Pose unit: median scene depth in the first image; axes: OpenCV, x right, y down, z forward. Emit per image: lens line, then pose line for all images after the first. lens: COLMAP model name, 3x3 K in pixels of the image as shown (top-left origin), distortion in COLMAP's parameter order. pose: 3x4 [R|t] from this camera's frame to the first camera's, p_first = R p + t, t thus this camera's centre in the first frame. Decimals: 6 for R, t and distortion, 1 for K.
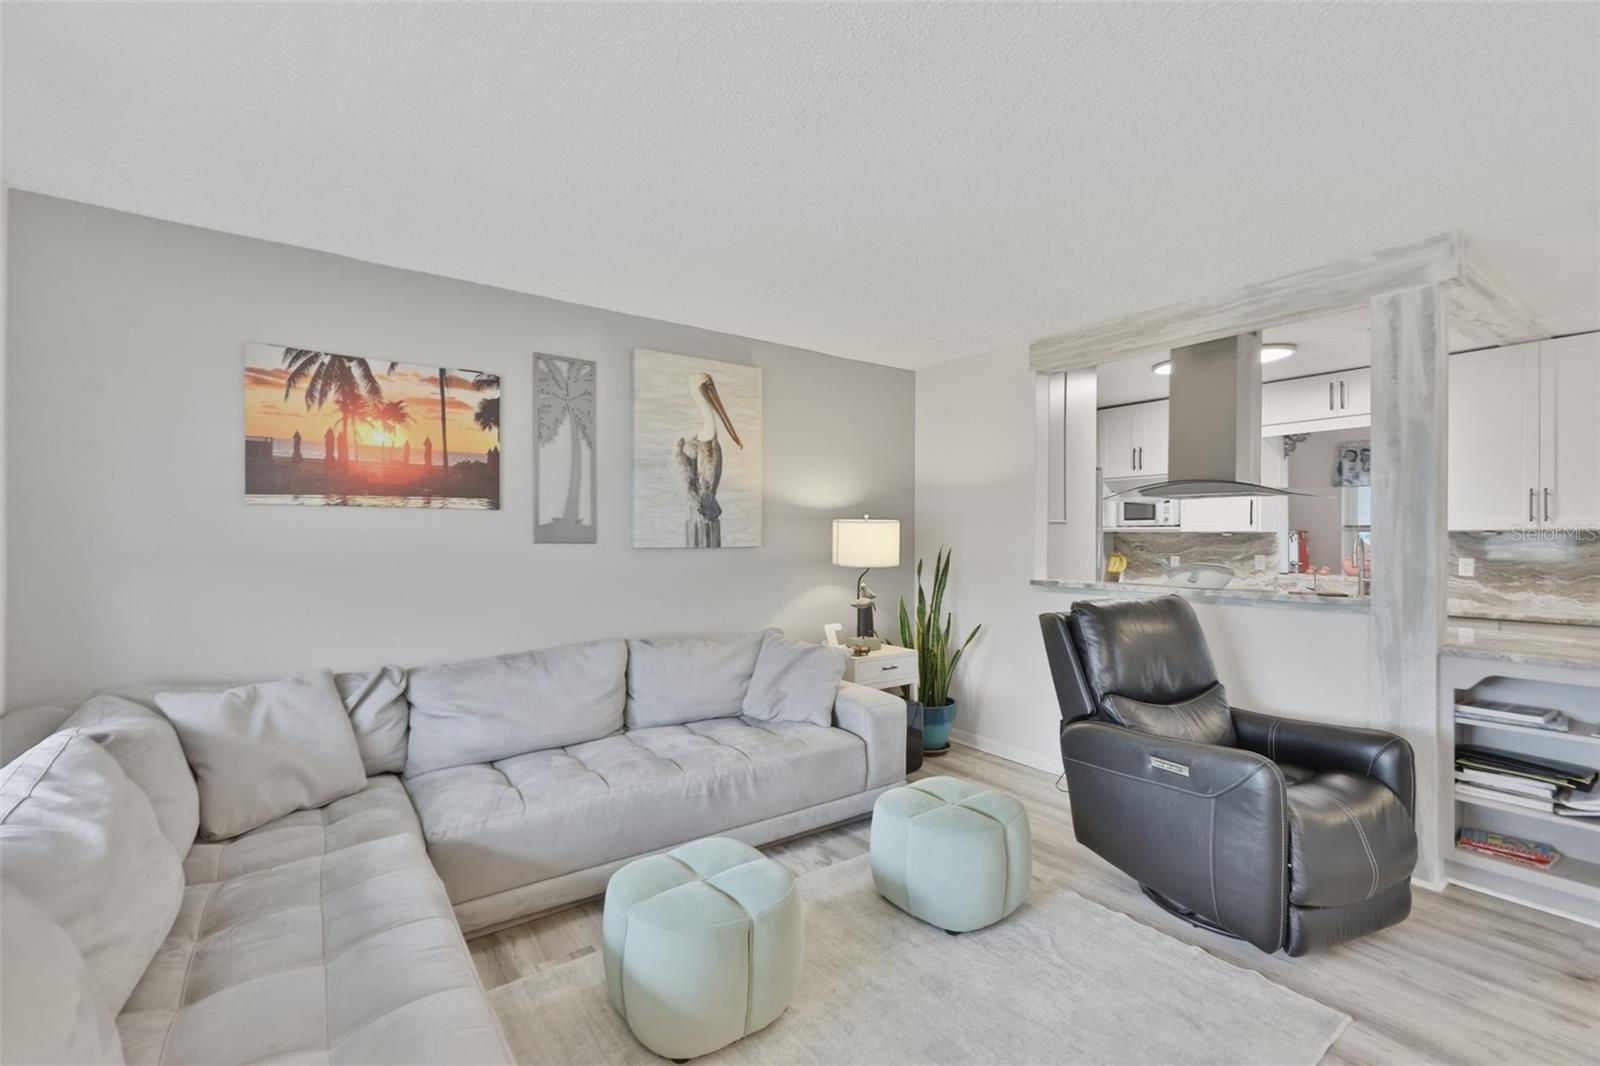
lens RADIAL K [[696.3, 0, 797.5], [0, 696.3, 536.0], [0, 0, 1]] dist [-0.002570, -0.000260]
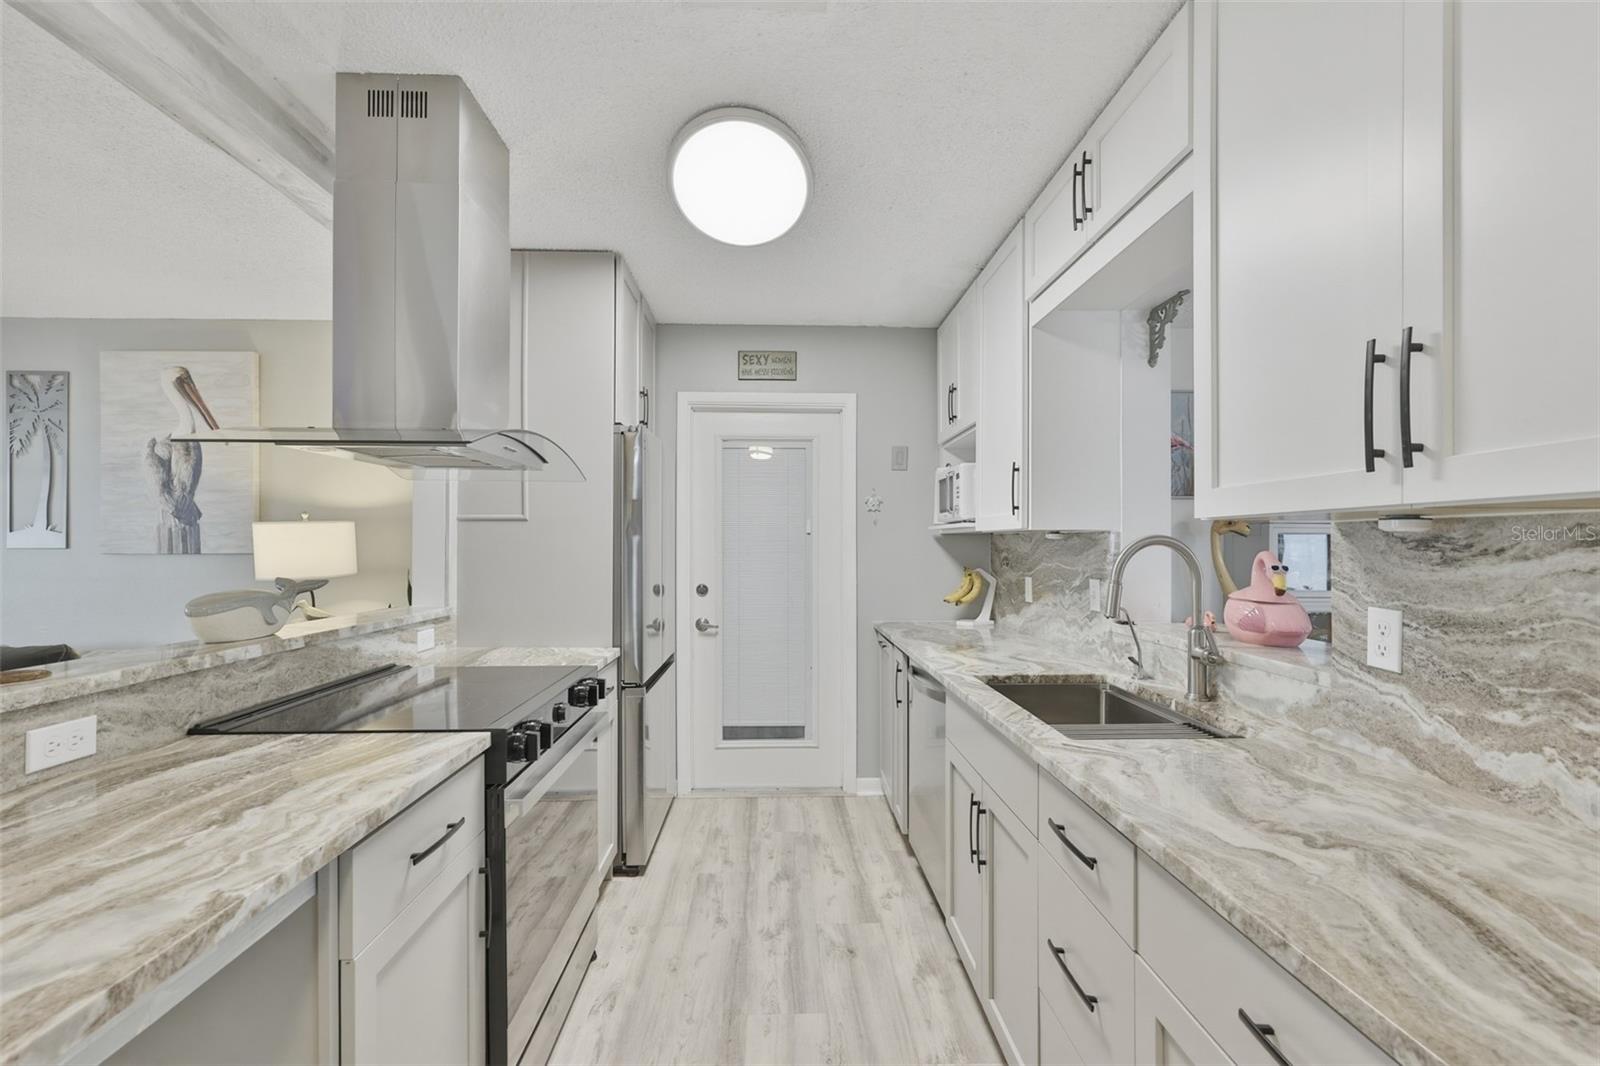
lens RADIAL K [[685.3, 0, 792.3], [0, 685.3, 542.7], [0, 0, 1]] dist [-0.001111, -0.000863]
pose [[0.826730, -0.001916, -0.562595, 1.286682], [0.002449, 0.999997, 0.000193, 0.004157], [0.562593, -0.001538, 0.826733, 0.859785]]
